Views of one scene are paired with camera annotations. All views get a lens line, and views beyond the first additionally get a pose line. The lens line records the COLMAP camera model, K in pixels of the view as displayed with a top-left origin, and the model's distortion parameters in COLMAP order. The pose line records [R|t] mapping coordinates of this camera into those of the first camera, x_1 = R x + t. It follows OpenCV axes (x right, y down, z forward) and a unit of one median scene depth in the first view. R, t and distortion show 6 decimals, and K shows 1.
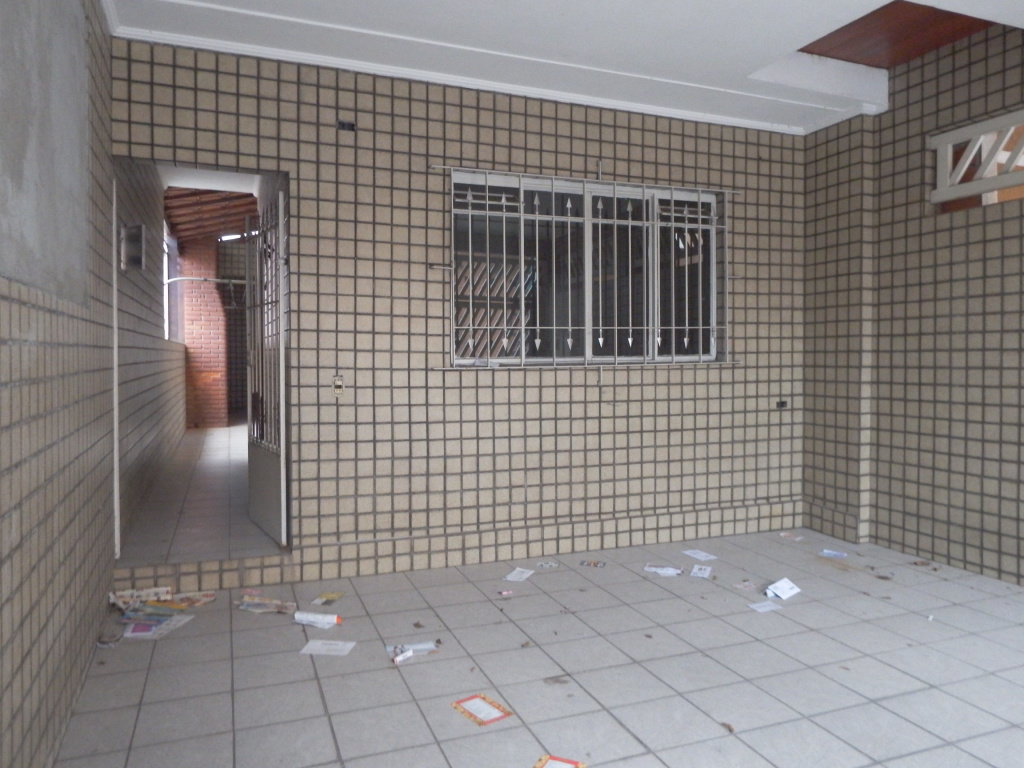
lens RADIAL K [[741.4, 0, 509.2], [0, 741.4, 390.0], [0, 0, 1]] dist [-0.015596, 0.000705]
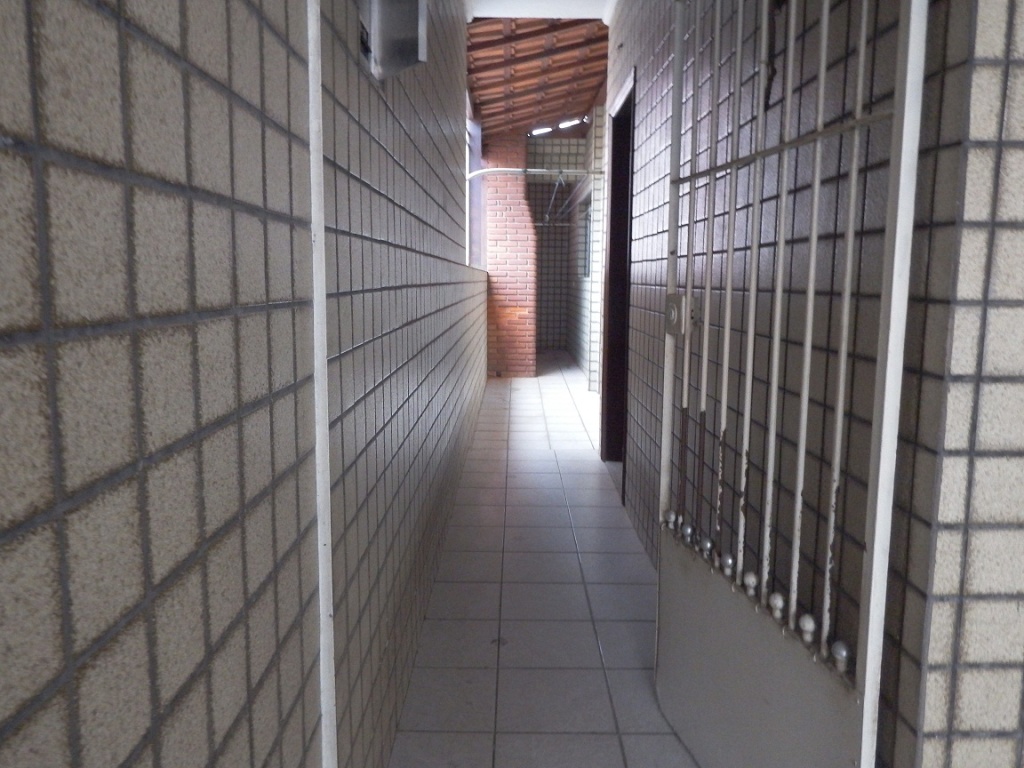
lens RADIAL K [[741.4, 0, 510.8], [0, 741.4, 377.9], [0, 0, 1]] dist [-0.015596, 0.000705]
pose [[0.932681, 0.048719, -0.357398, -0.149817], [-0.018612, 0.996017, 0.087203, -0.021554], [0.360223, -0.074681, 0.929872, 0.313067]]
